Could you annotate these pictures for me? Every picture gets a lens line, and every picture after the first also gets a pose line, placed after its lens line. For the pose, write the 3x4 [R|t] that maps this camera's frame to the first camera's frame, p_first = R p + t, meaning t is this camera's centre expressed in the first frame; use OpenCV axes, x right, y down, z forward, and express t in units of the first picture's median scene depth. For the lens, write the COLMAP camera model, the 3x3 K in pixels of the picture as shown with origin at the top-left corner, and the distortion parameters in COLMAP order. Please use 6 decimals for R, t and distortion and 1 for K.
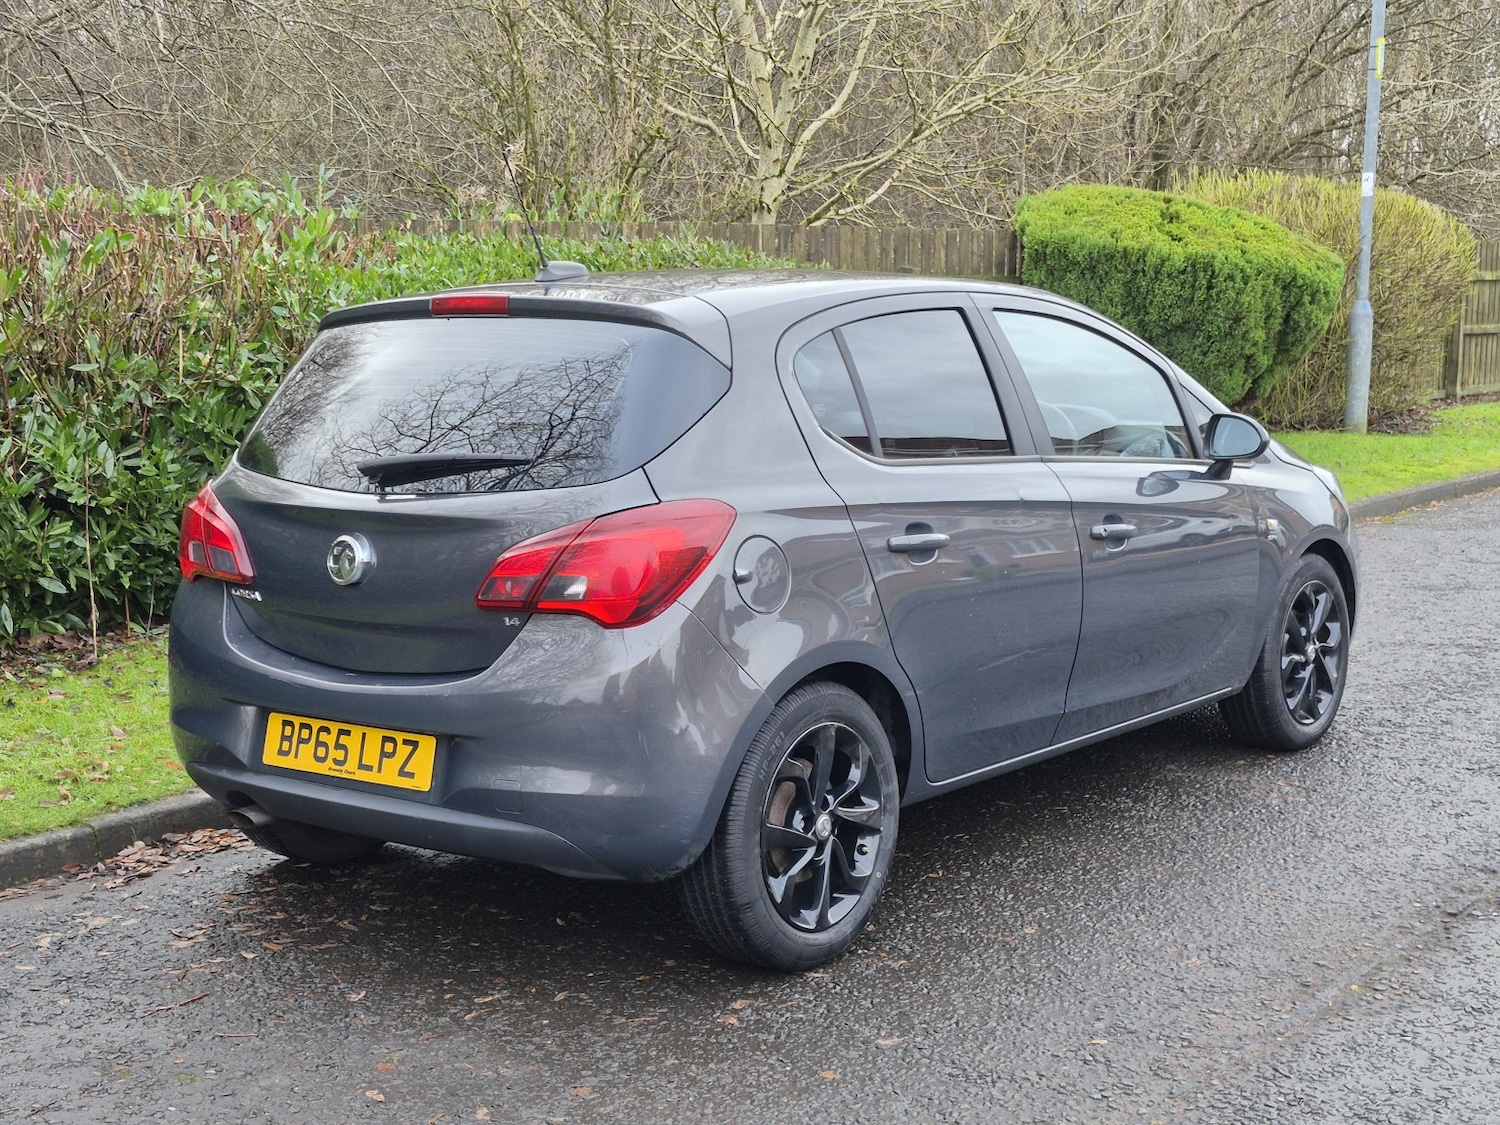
lens RADIAL K [[2046.3, 0, 747.2], [0, 2046.3, 553.5], [0, 0, 1]] dist [0.123049, 0.000000]
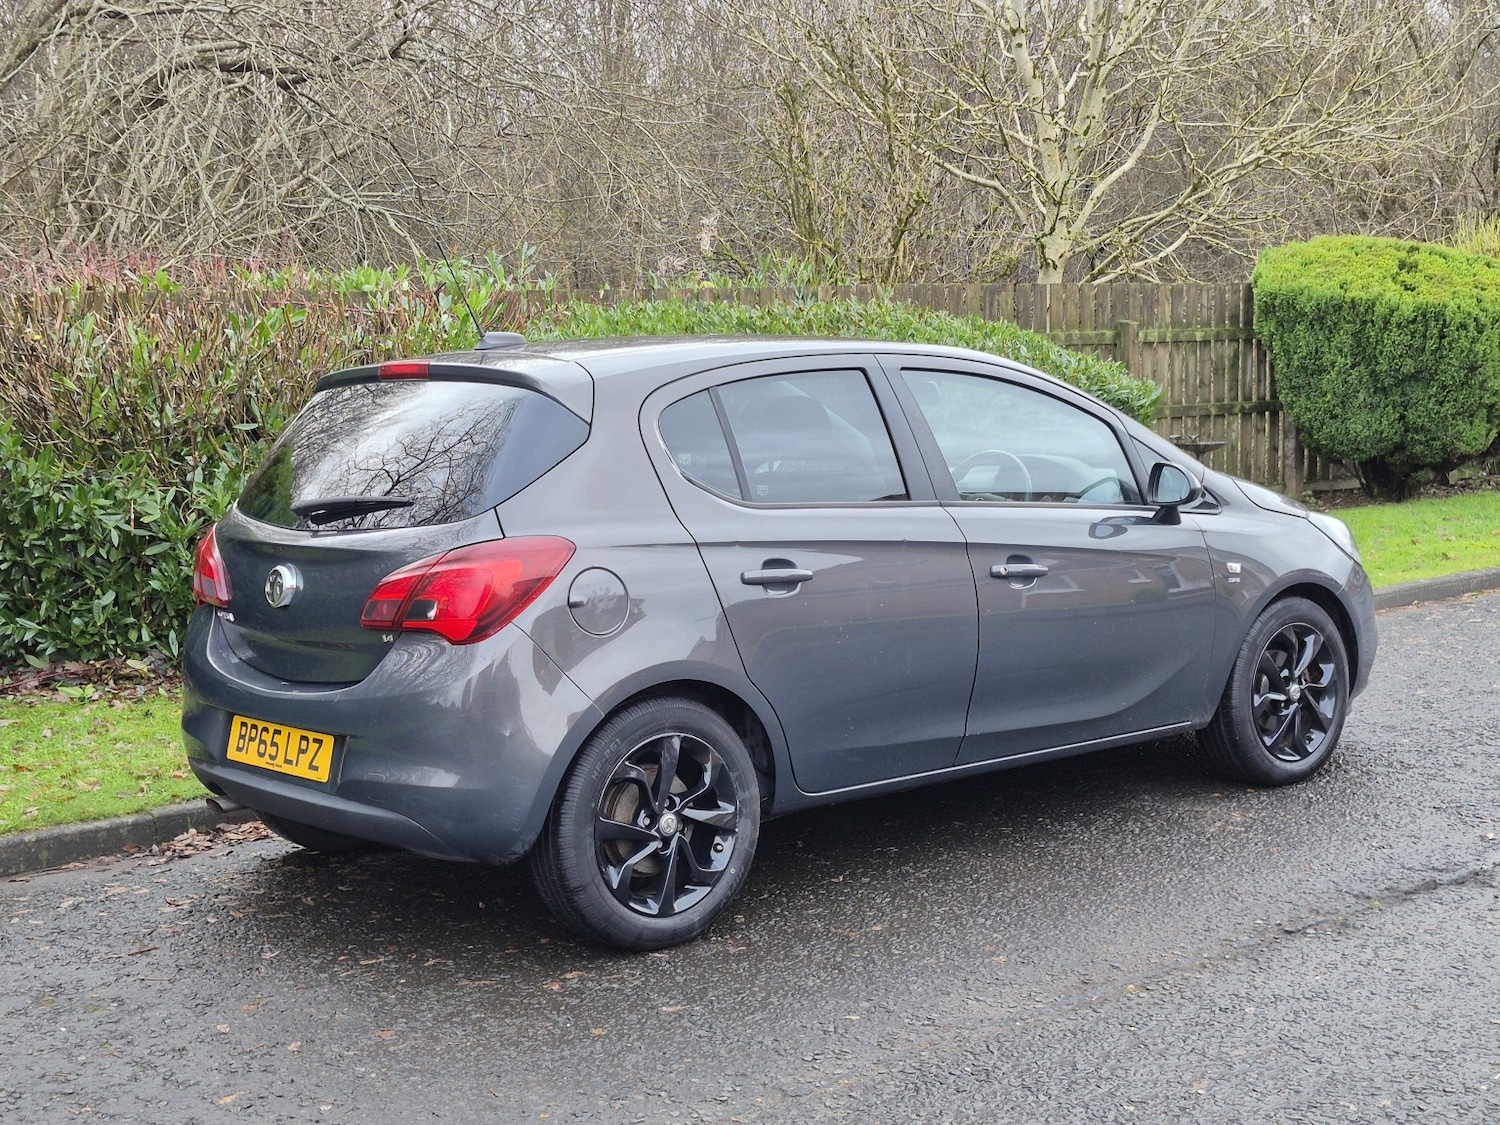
lens RADIAL K [[2046.3, 0, 748.6], [0, 2046.3, 530.1], [0, 0, 1]] dist [0.123049, 0.000000]
pose [[0.979460, 0.004185, -0.201593, 0.265905], [-0.011754, 0.999270, -0.036362, 0.009316], [0.201294, 0.037985, 0.978794, -0.095342]]
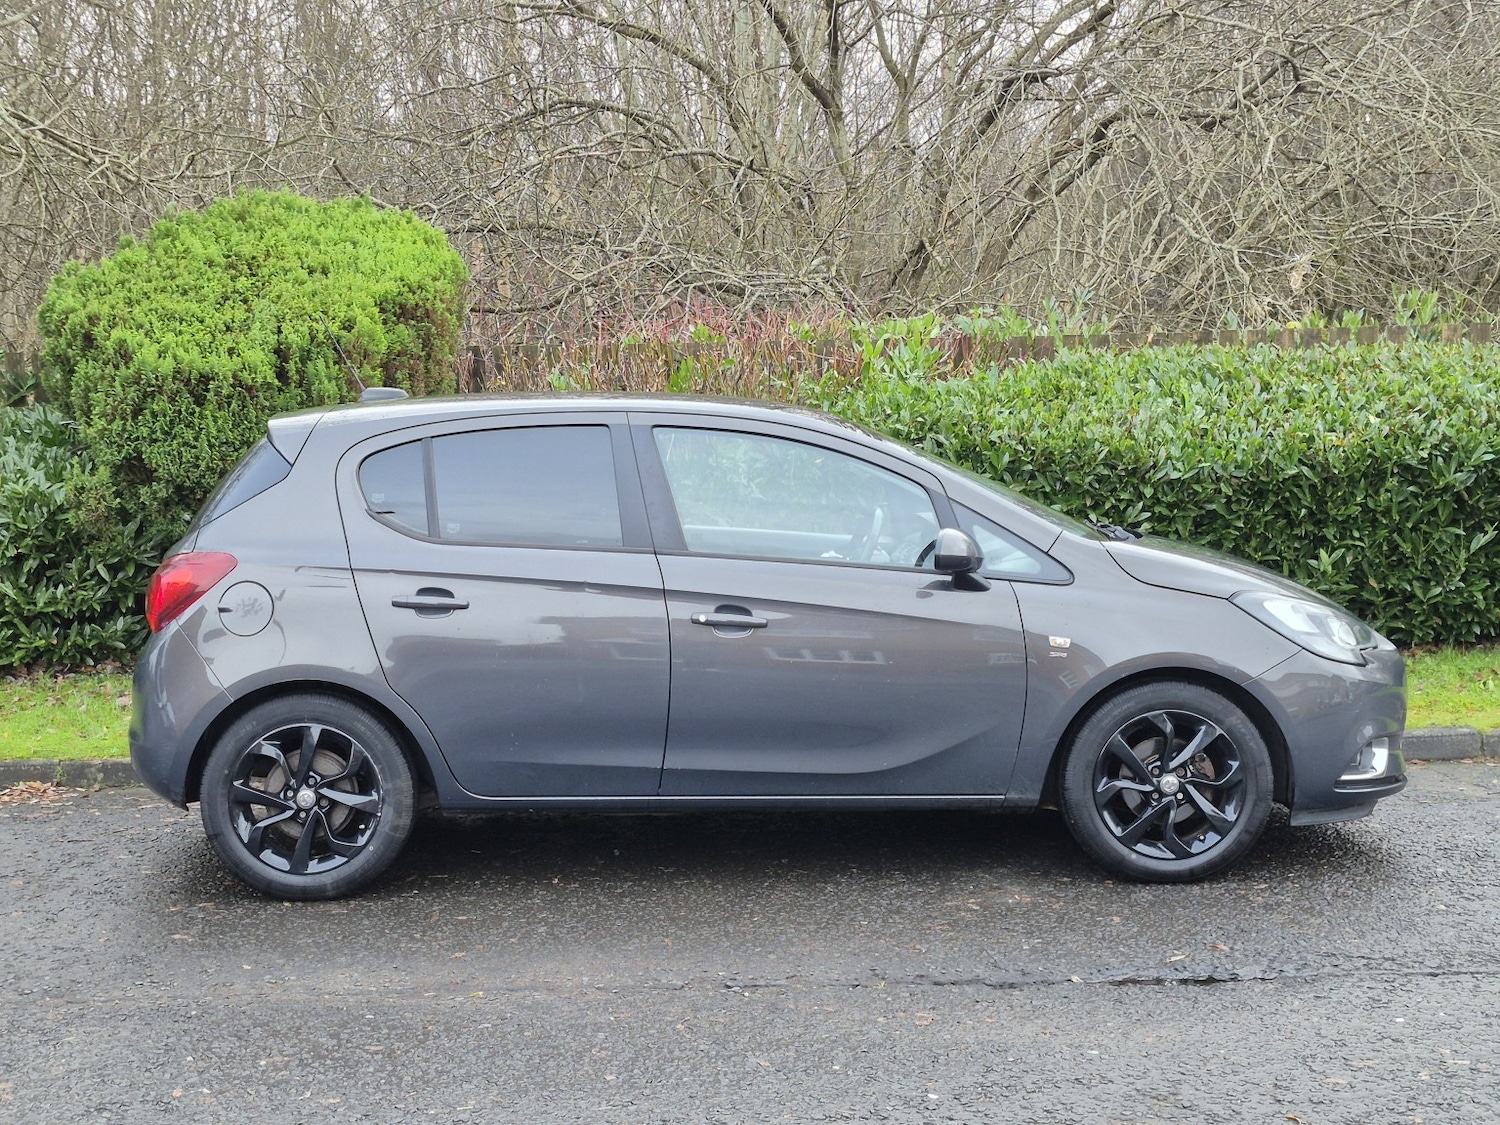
lens RADIAL K [[2046.3, 0, 753.3], [0, 2046.3, 553.8], [0, 0, 1]] dist [0.123049, 0.000000]
pose [[0.628554, 0.057573, -0.775632, 1.106637], [-0.094447, 0.995526, -0.002642, -0.047278], [0.772010, 0.074917, 0.631180, 0.298263]]
